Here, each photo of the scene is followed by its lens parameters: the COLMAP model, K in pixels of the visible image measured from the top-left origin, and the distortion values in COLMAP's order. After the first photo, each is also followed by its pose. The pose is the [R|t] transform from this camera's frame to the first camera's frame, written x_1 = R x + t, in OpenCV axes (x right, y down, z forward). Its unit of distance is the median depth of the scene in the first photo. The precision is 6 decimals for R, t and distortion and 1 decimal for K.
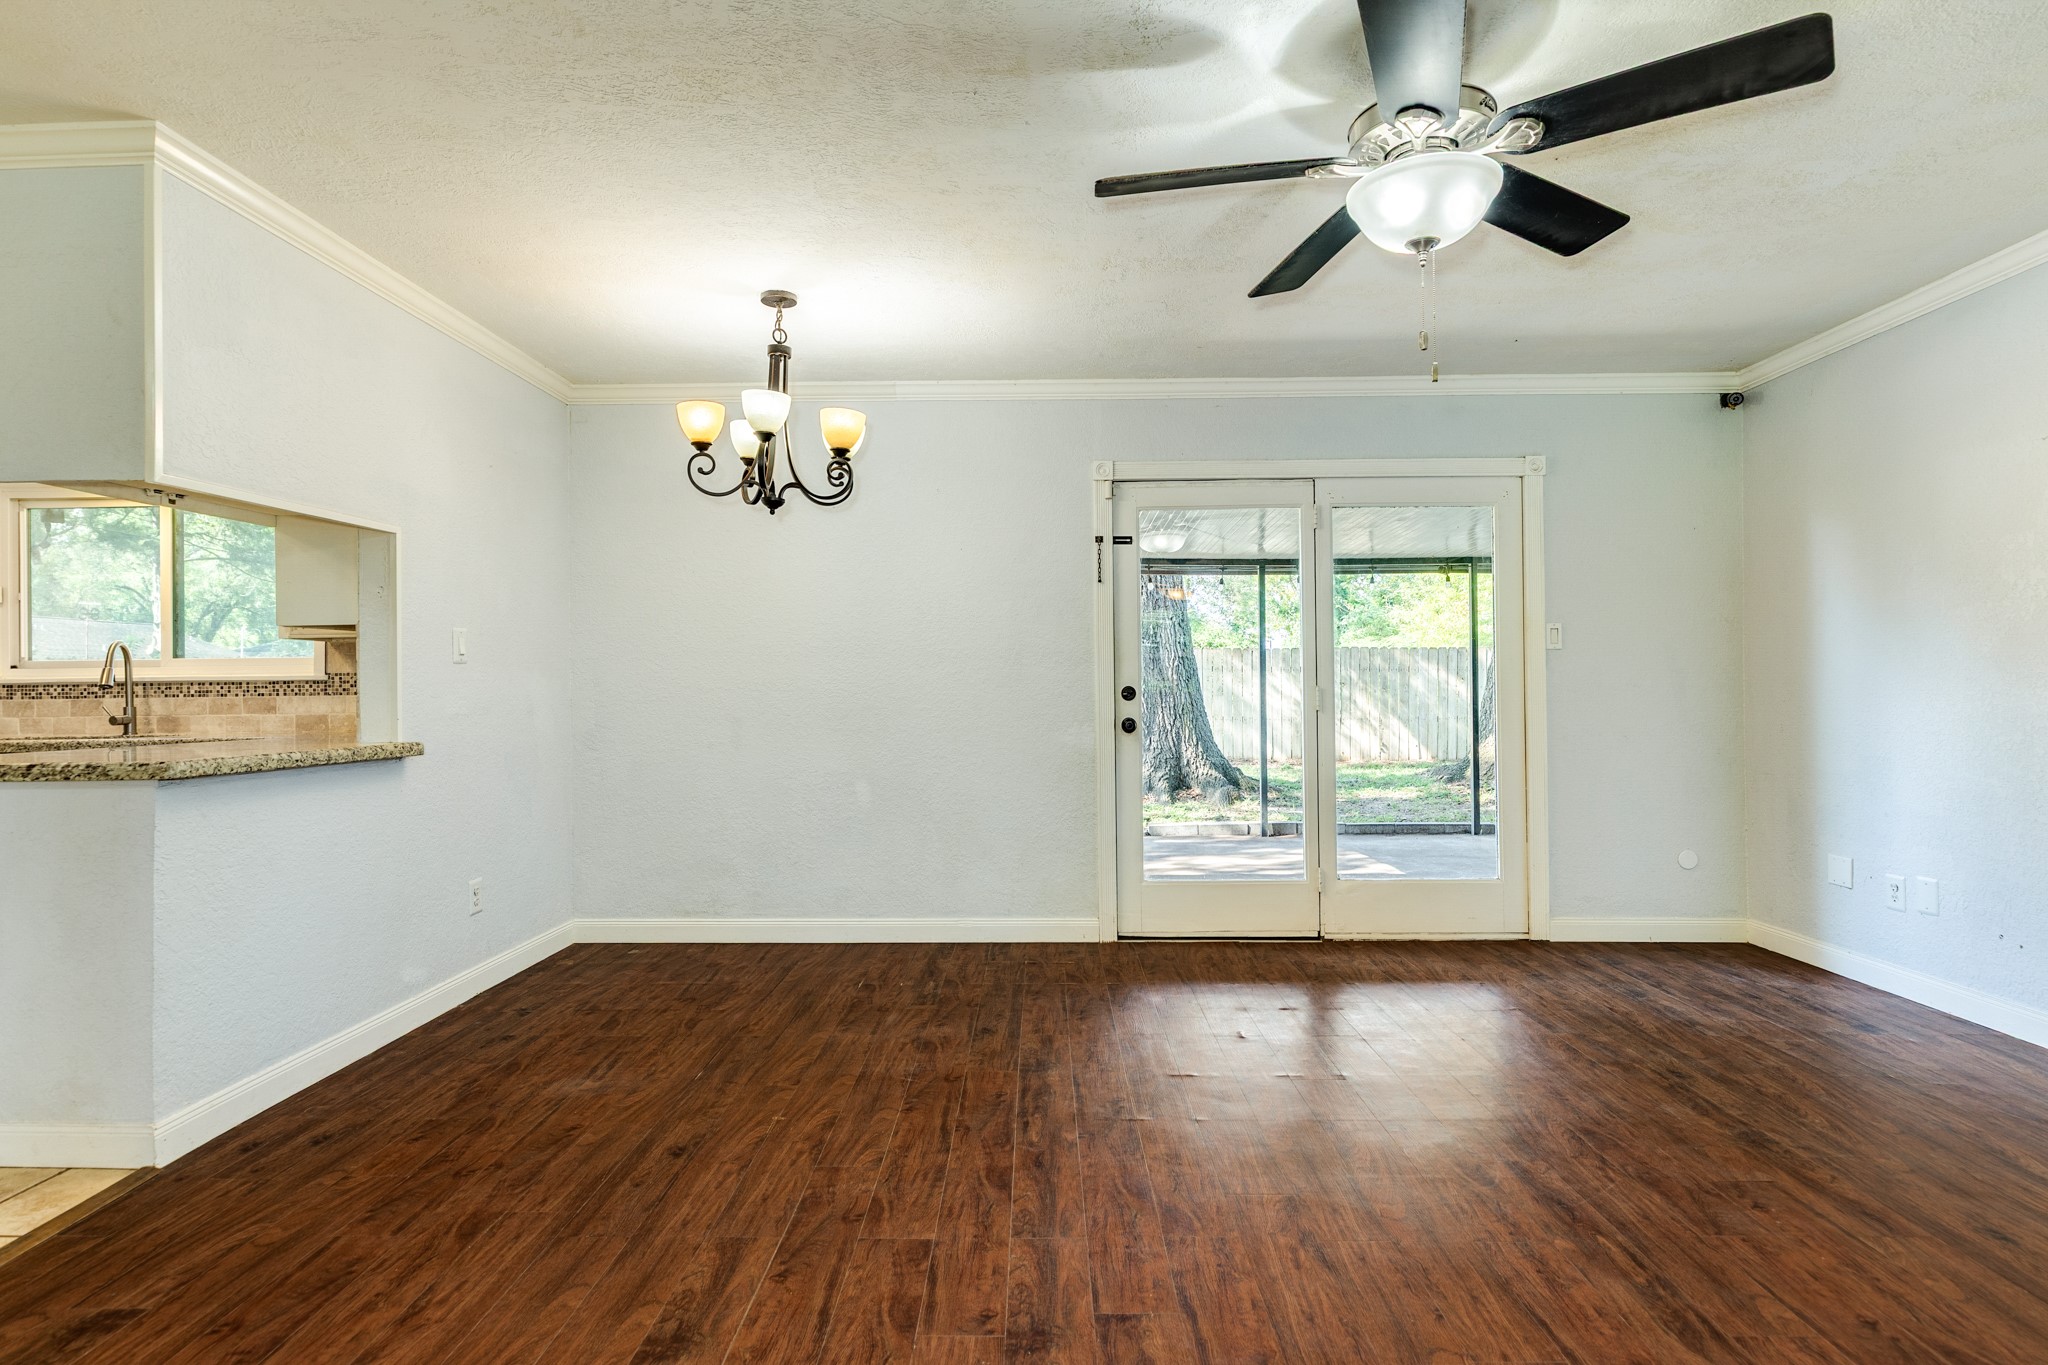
lens RADIAL K [[1040.8, 0, 1021.3], [0, 1040.8, 682.2], [0, 0, 1]] dist [-0.000504, -0.000155]
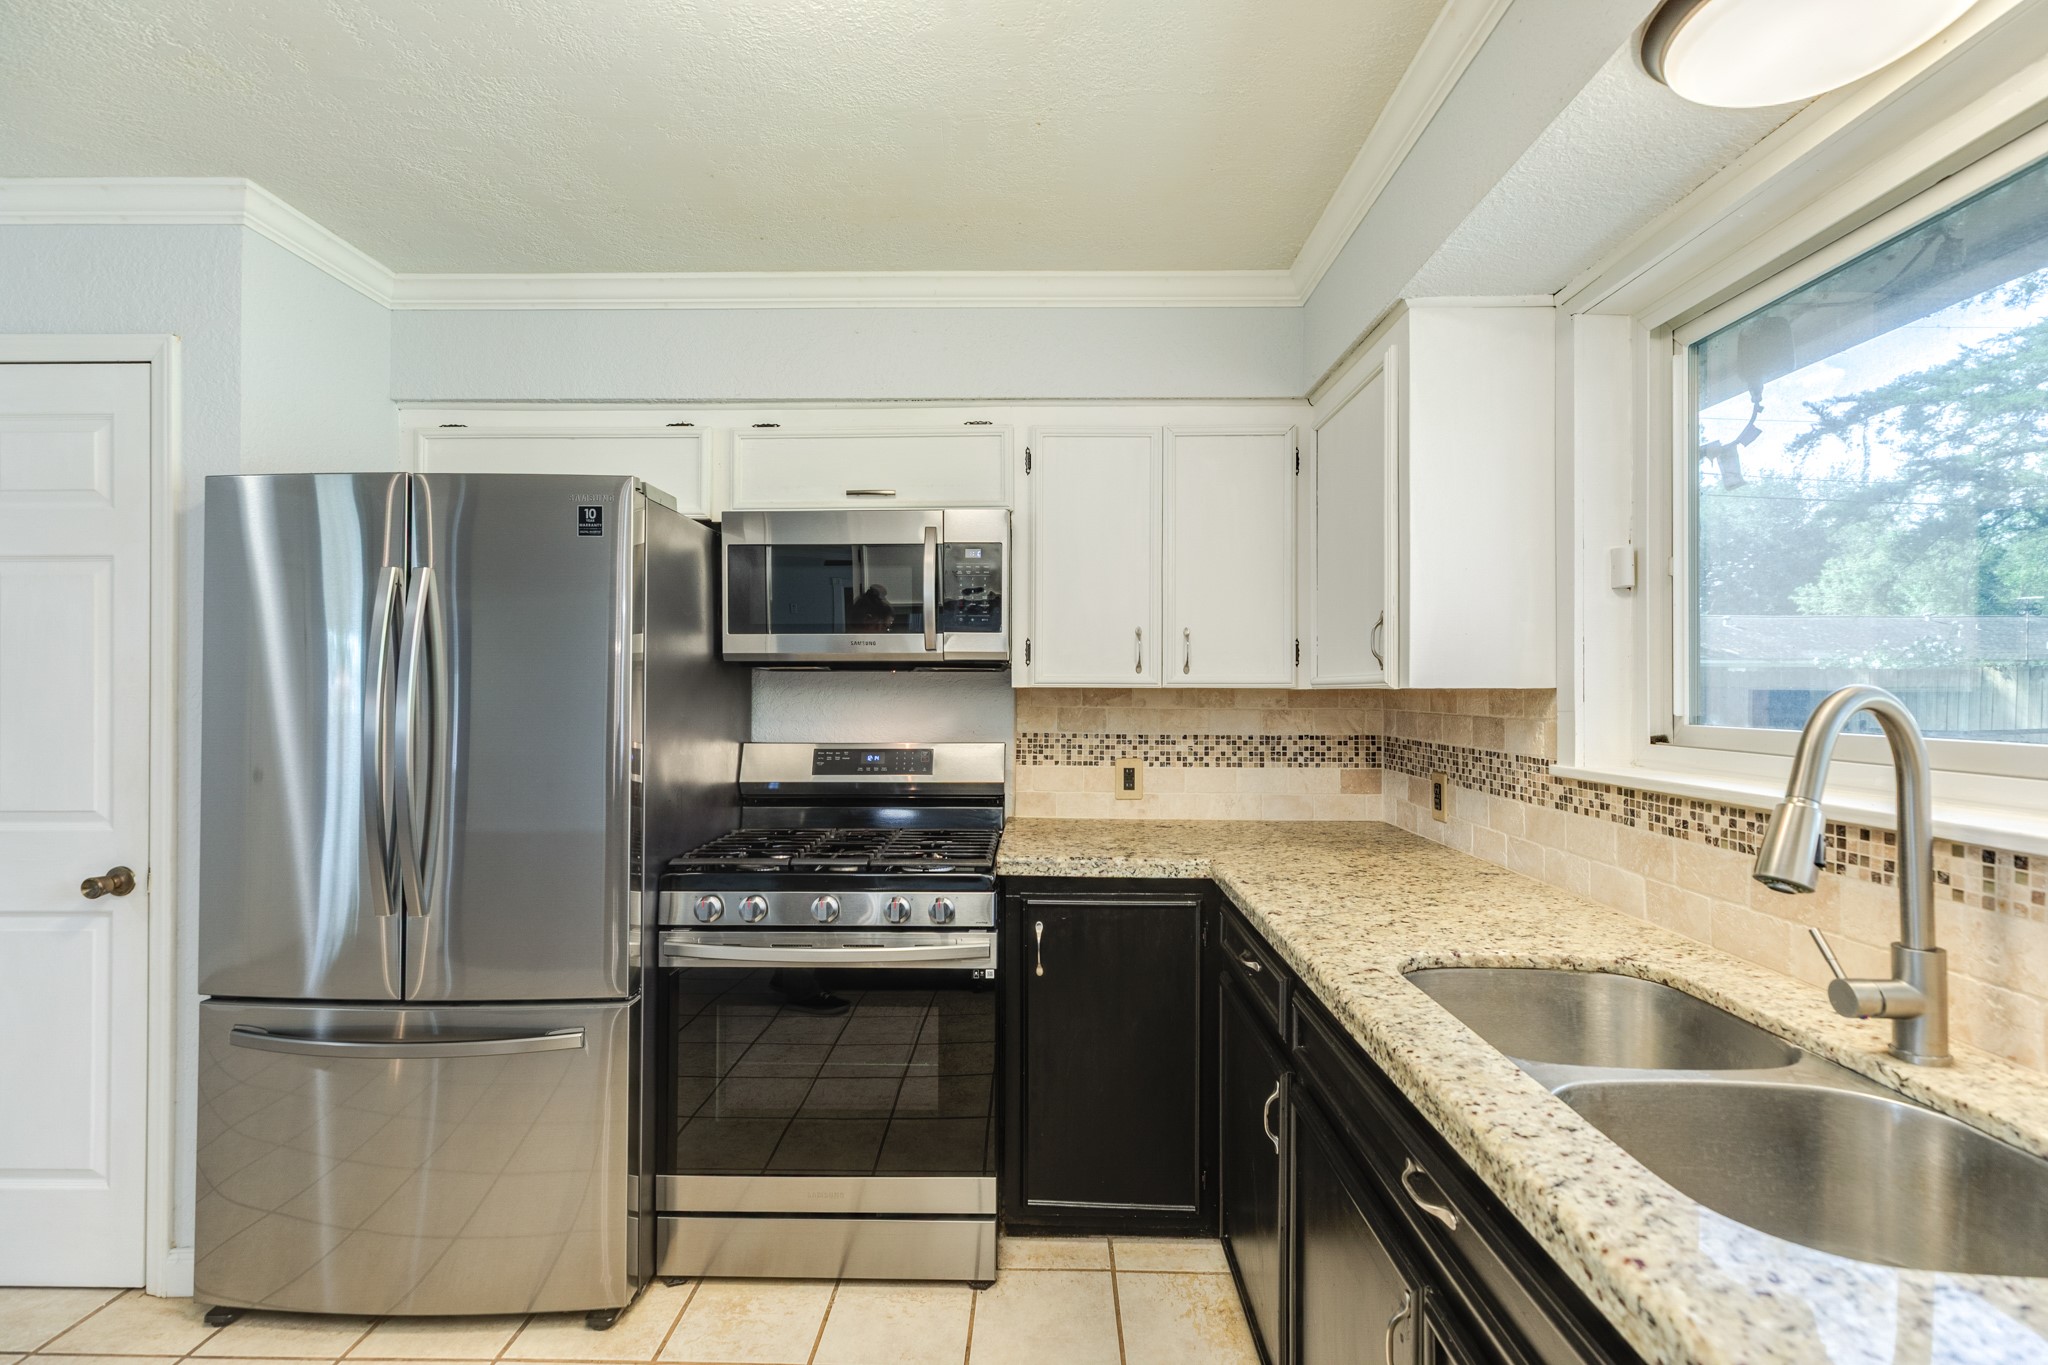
lens RADIAL K [[896.3, 0, 1022.9], [0, 896.3, 677.8], [0, 0, 1]] dist [0.001632, 0.000194]
pose [[-0.006286, -0.007012, -0.999956, -0.625325], [0.007801, 0.999945, -0.007061, -0.039892], [0.999950, -0.007845, -0.006231, 0.769571]]
